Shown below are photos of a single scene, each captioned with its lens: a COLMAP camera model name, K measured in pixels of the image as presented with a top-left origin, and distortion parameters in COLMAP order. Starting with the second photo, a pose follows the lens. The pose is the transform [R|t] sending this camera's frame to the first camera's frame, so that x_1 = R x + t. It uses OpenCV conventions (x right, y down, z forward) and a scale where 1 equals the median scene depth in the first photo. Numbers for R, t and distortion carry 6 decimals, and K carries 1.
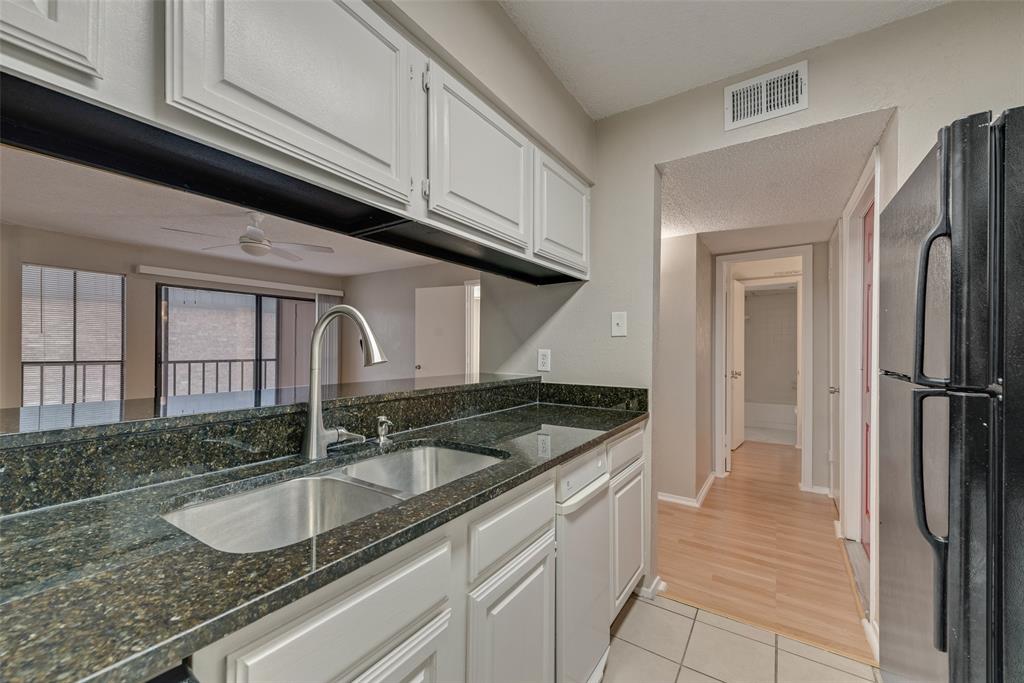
lens RADIAL K [[397.7, 0, 526.3], [0, 397.7, 344.4], [0, 0, 1]] dist [0.014184, -0.000660]
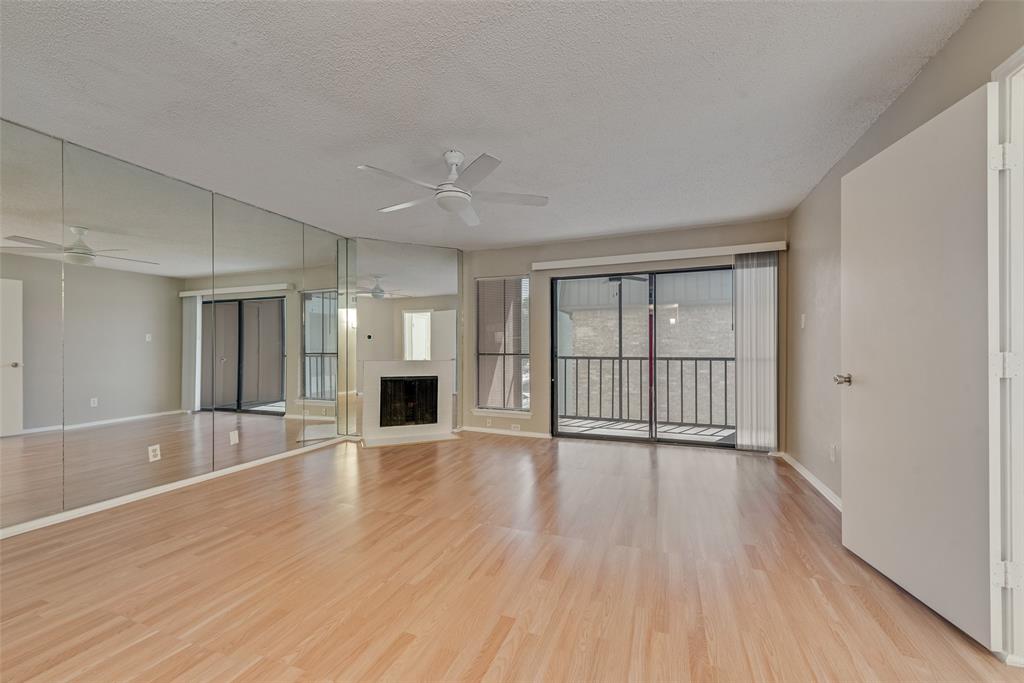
lens RADIAL K [[397.7, 0, 507.3], [0, 397.7, 346.7], [0, 0, 1]] dist [0.014184, -0.000660]
pose [[0.199516, -0.006456, -0.979873, 0.019514], [0.010145, 0.999938, -0.004522, 0.016579], [0.979842, -0.009039, 0.199569, 0.525611]]
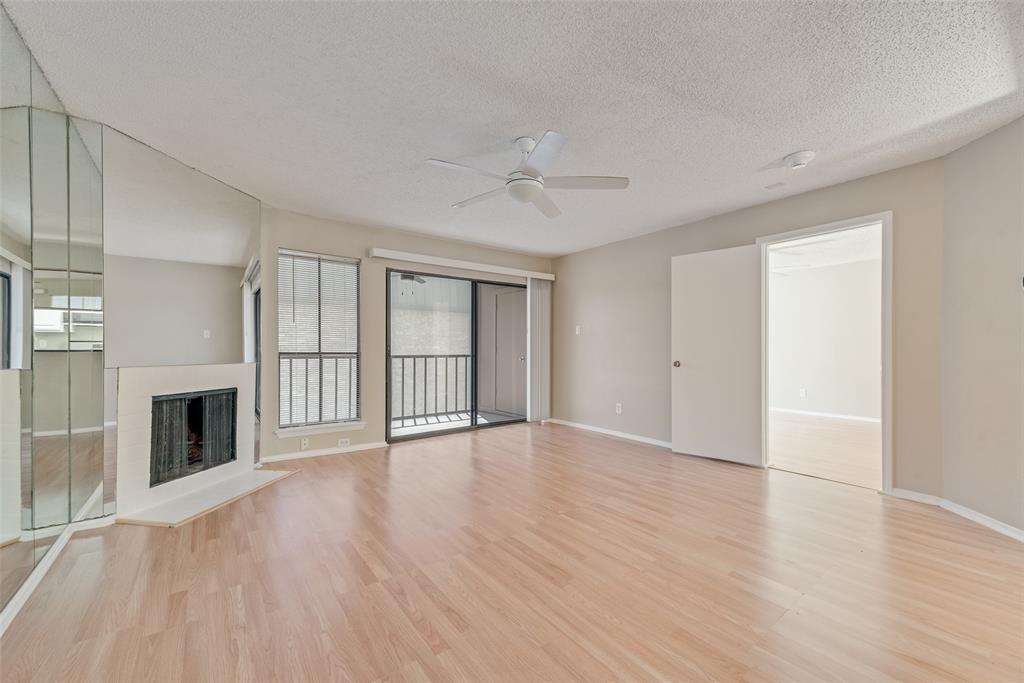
lens RADIAL K [[397.7, 0, 516.8], [0, 397.7, 347.3], [0, 0, 1]] dist [0.014184, -0.000660]
pose [[0.933824, 0.002246, -0.357727, -0.246812], [0.000340, 0.999974, 0.007167, 0.013944], [0.357733, -0.006815, 0.933799, 0.203563]]
